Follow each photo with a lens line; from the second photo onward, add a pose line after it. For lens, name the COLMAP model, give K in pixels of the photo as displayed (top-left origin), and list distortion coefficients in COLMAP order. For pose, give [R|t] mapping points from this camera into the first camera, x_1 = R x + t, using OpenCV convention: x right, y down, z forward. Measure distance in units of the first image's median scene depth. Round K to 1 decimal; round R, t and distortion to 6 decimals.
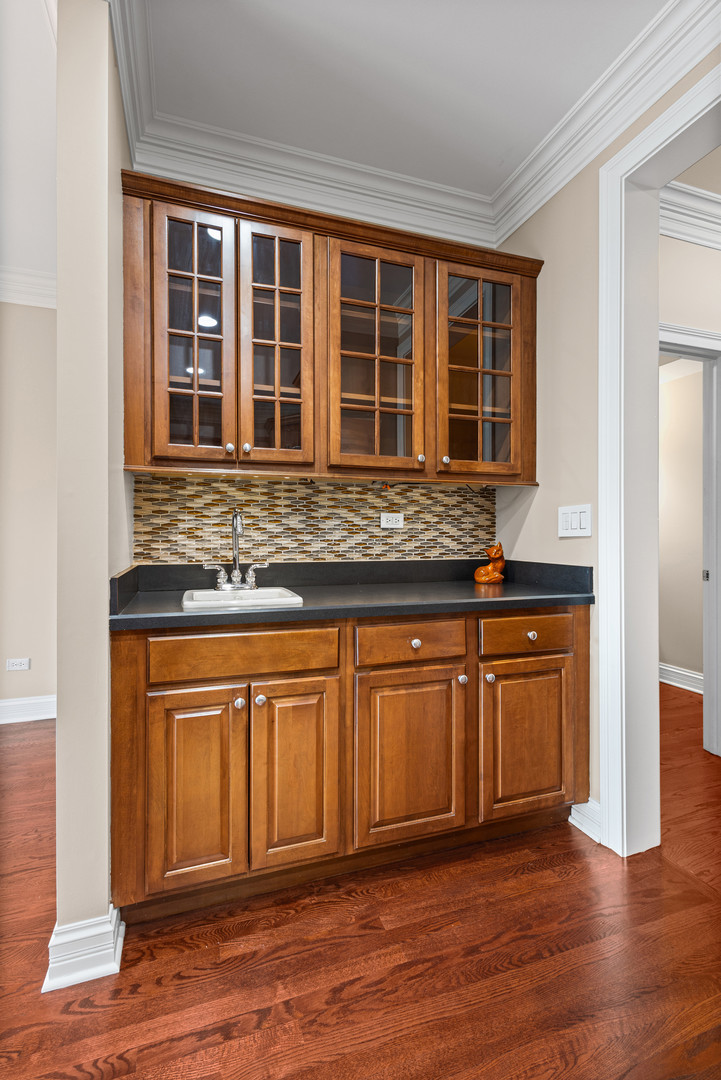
lens RADIAL K [[501.0, 0, 365.0], [0, 501.0, 531.1], [0, 0, 1]] dist [0.006338, -0.001069]
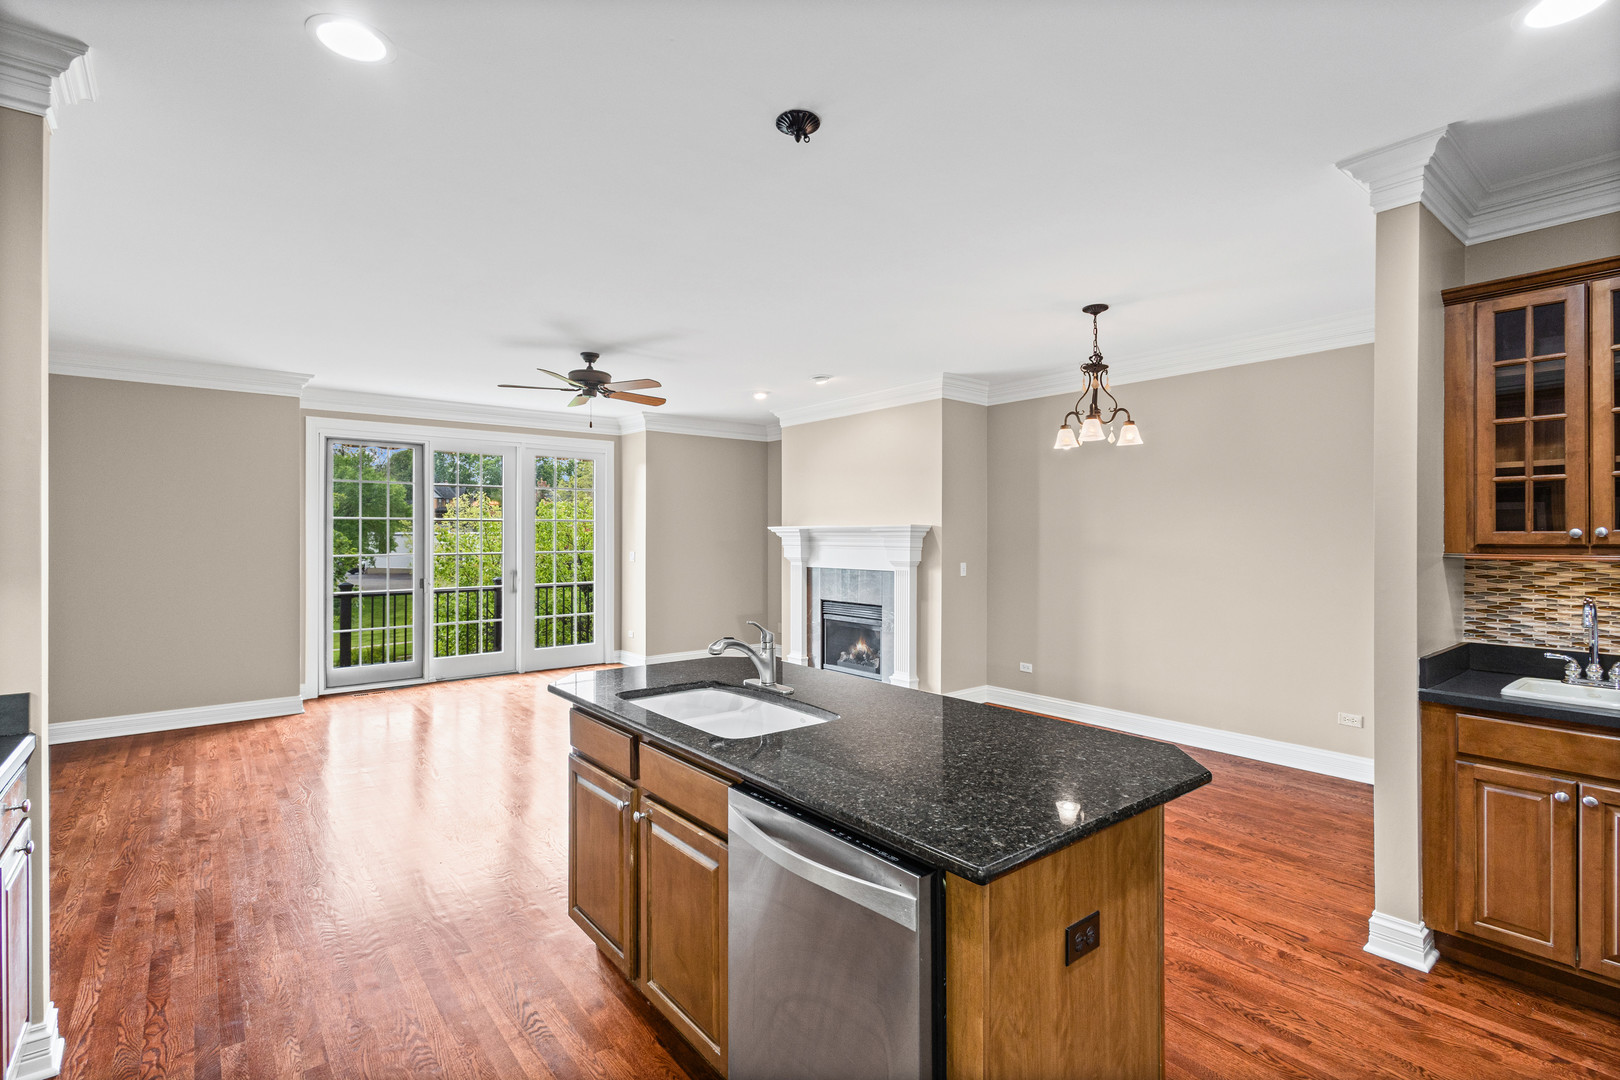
lens RADIAL K [[751.5, 0, 810.0], [0, 751.5, 540.0], [0, 0, 1]] dist [0.006338, -0.001069]
pose [[0.332646, 0.005845, -0.943034, 0.614434], [0.004577, 0.999959, 0.007812, -0.180463], [0.943041, -0.006915, 0.332605, -0.855263]]
